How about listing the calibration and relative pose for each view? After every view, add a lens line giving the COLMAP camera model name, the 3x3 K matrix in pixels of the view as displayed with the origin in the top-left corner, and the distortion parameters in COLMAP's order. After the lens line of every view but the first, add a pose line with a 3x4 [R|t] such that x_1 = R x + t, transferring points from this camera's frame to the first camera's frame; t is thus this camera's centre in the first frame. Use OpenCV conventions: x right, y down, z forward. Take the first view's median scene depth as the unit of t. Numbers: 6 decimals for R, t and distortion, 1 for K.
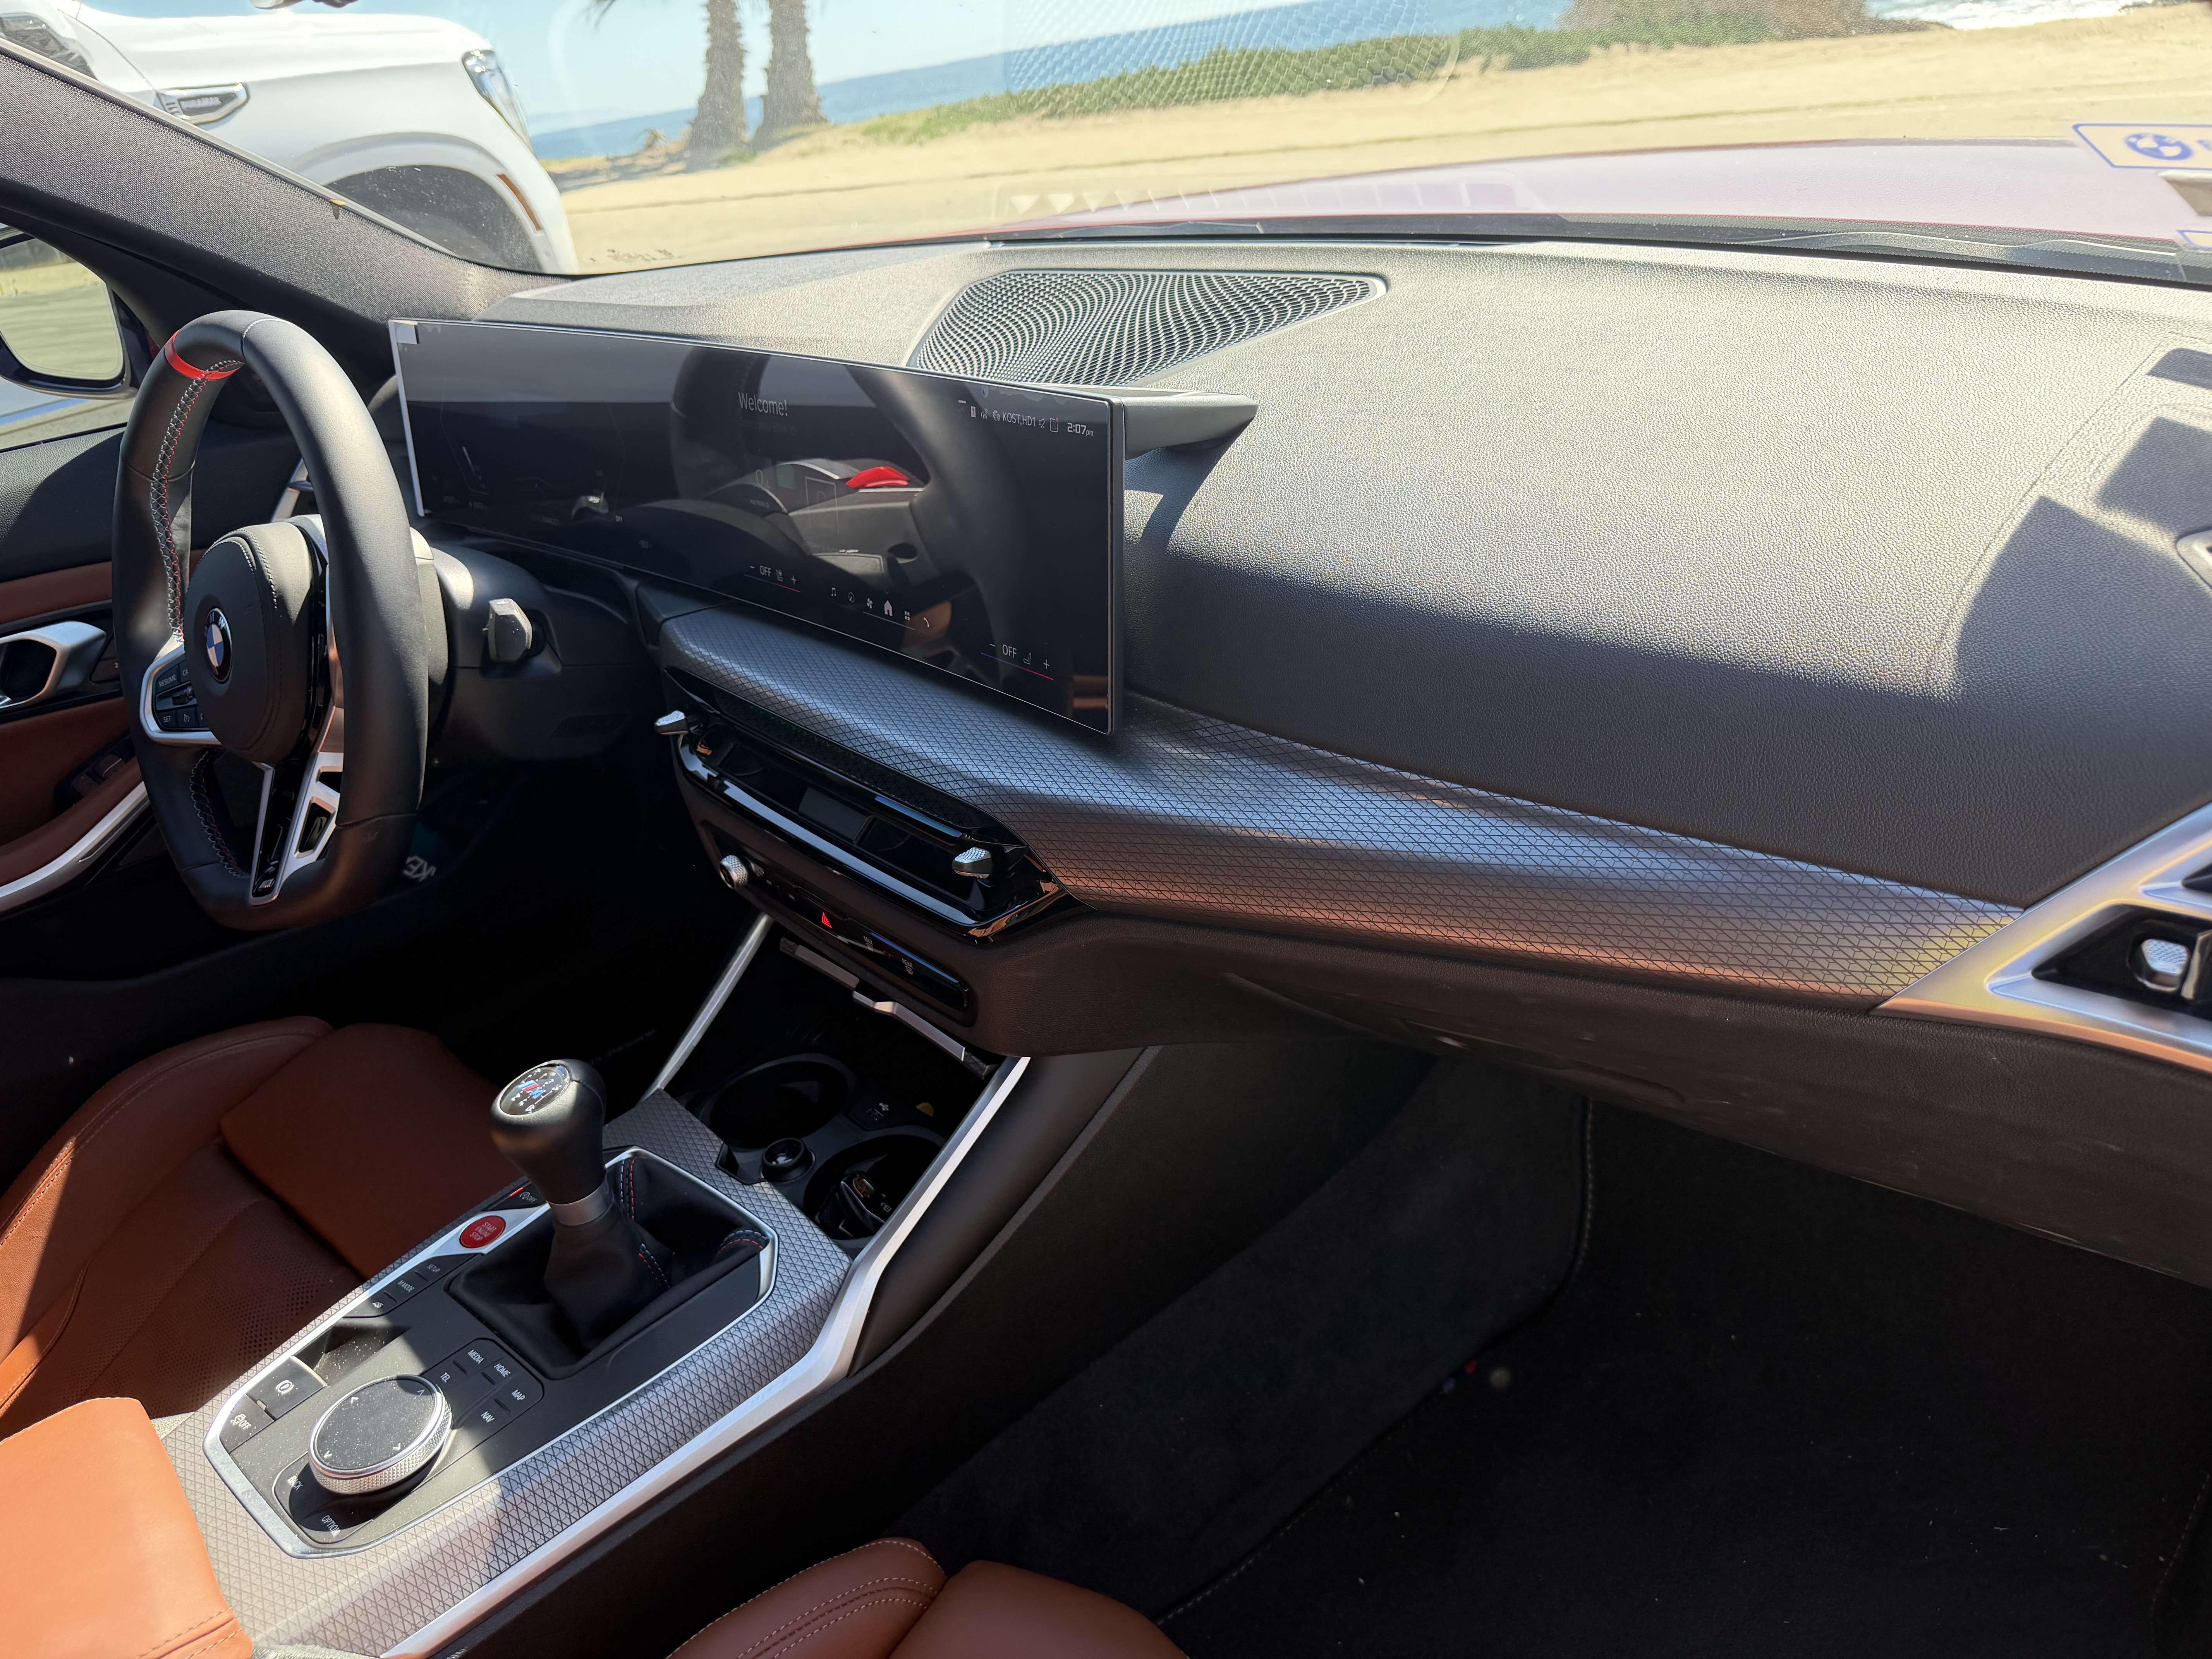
lens RADIAL K [[1559.0, 0, 1097.5], [0, 1559.0, 809.2], [0, 0, 1]] dist [0.015492, -0.027866]
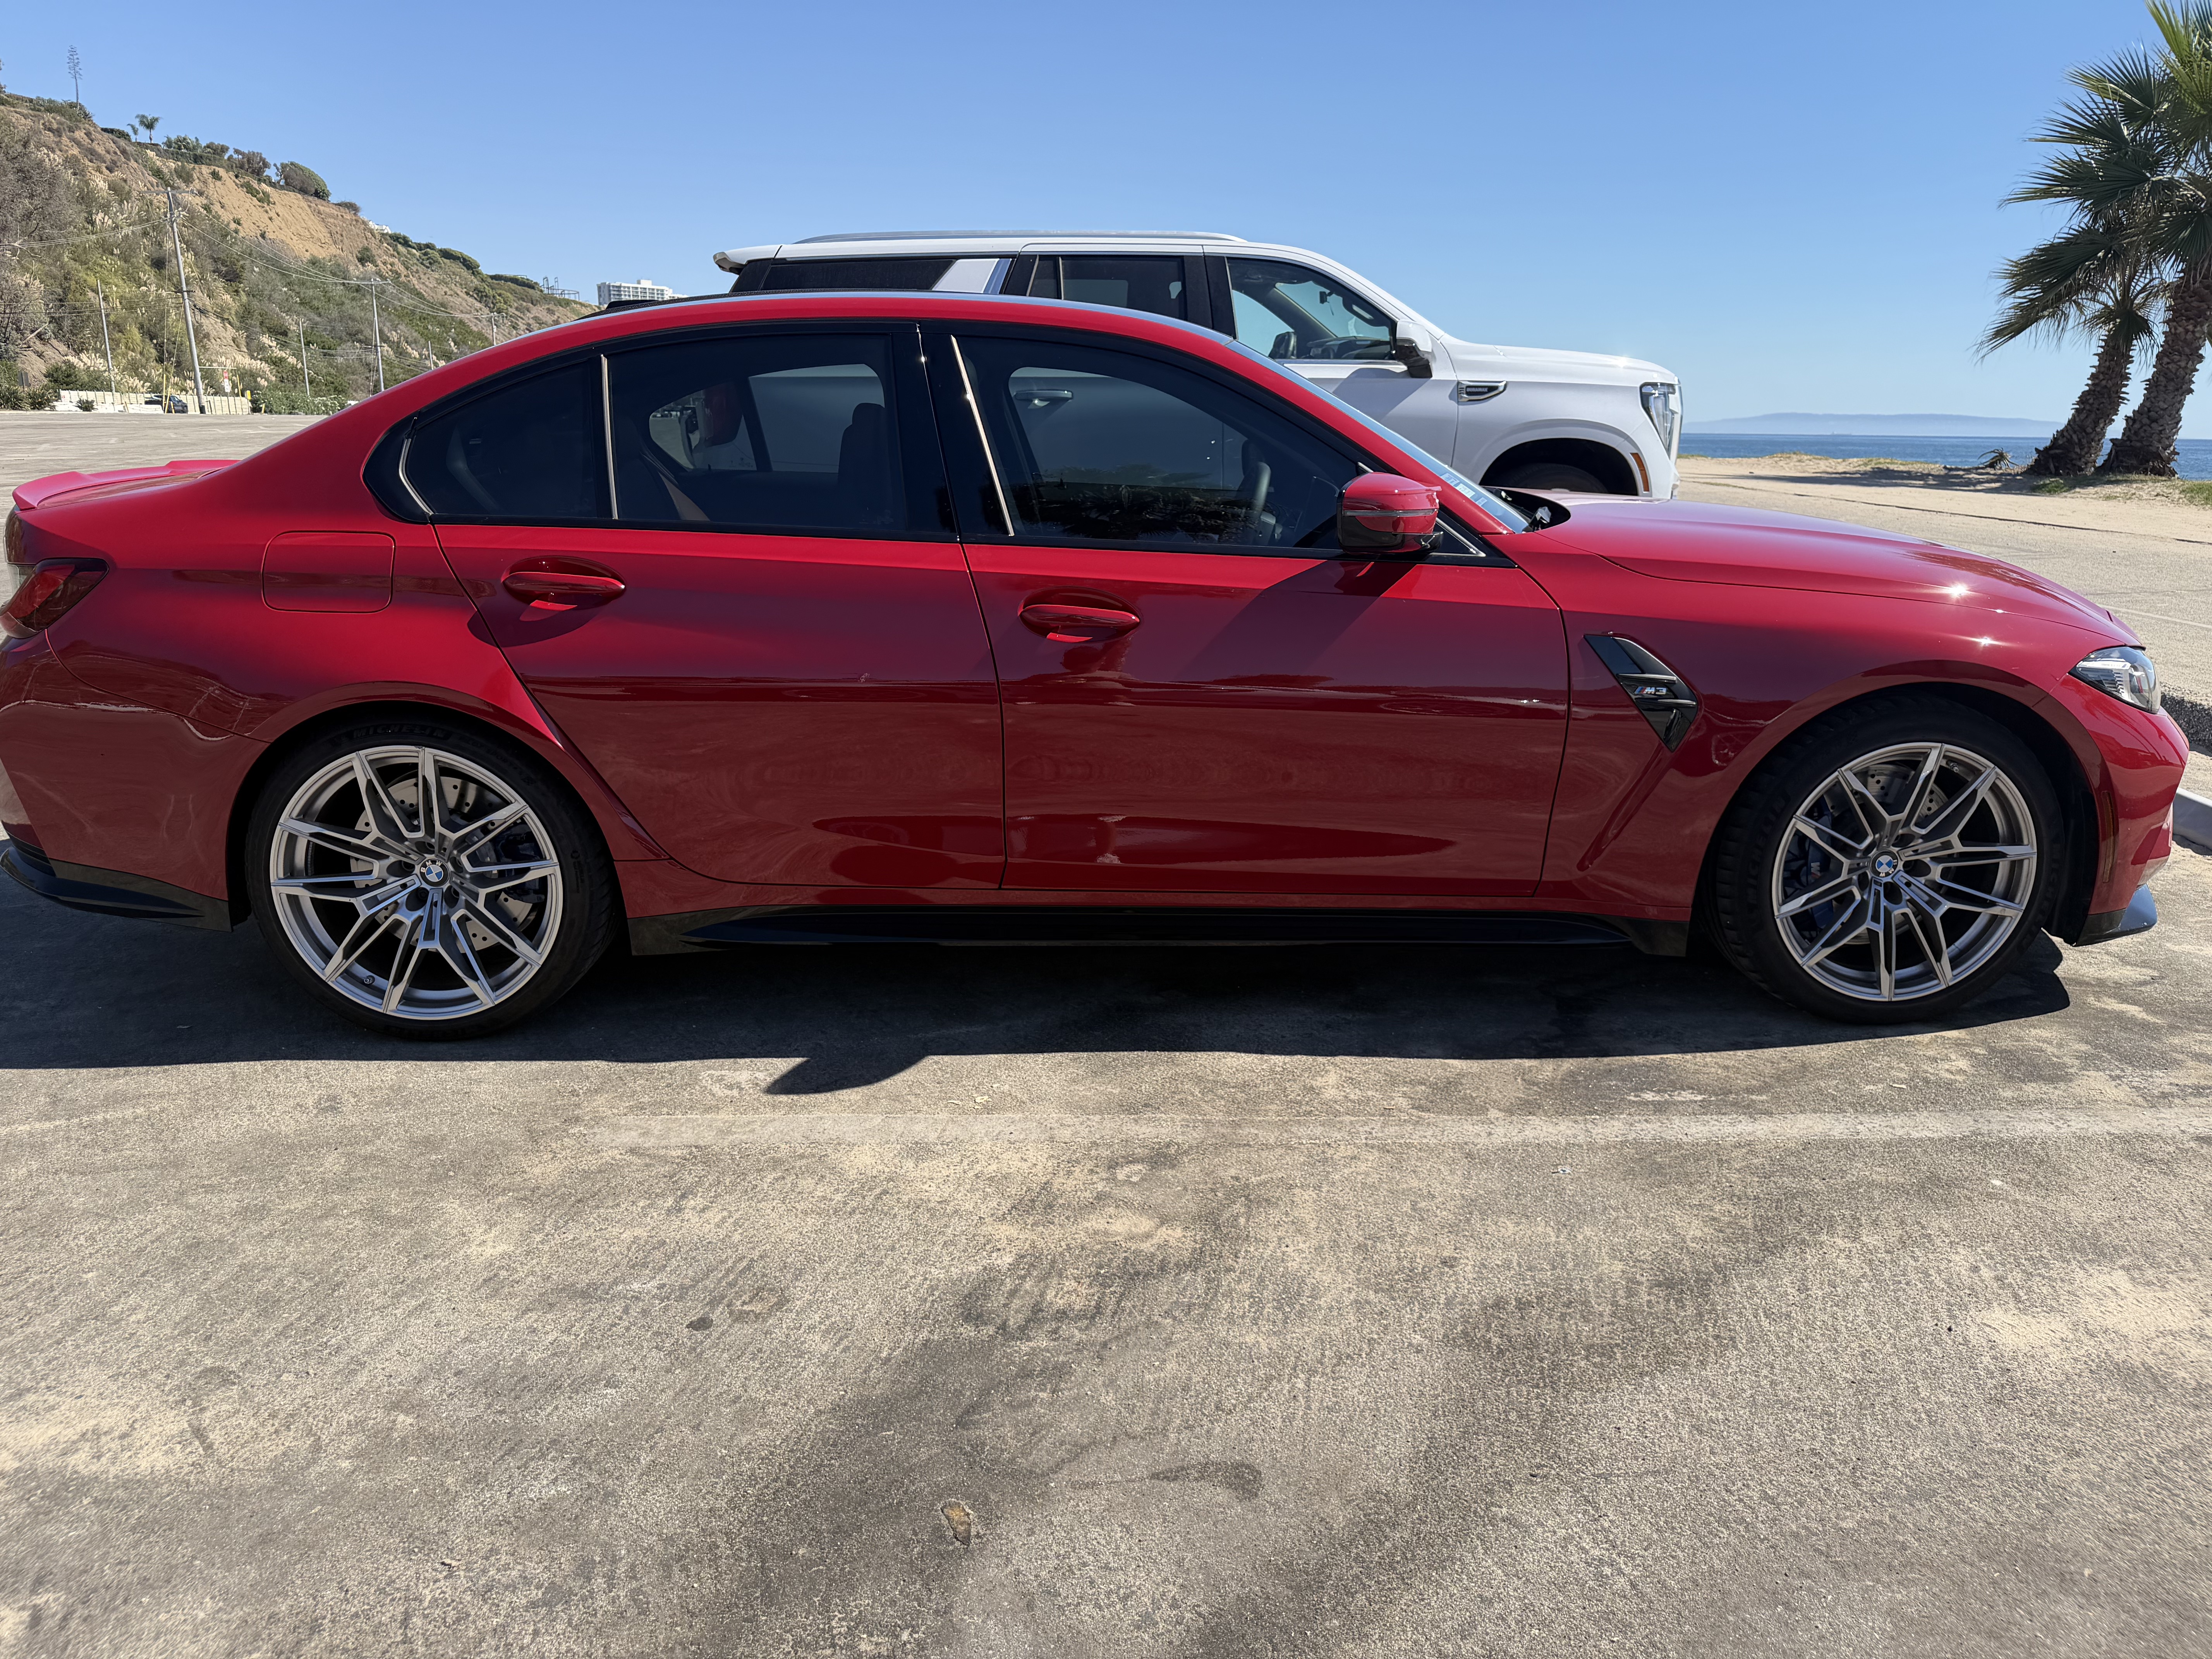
lens RADIAL K [[1559.0, 0, 1104.6], [0, 1559.0, 830.1], [0, 0, 1]] dist [0.015492, -0.027866]
pose [[0.657216, 0.341177, -0.672061, 2.381208], [-0.433071, 0.900727, 0.033756, 0.645885], [0.616860, 0.268865, 0.739726, -2.161484]]
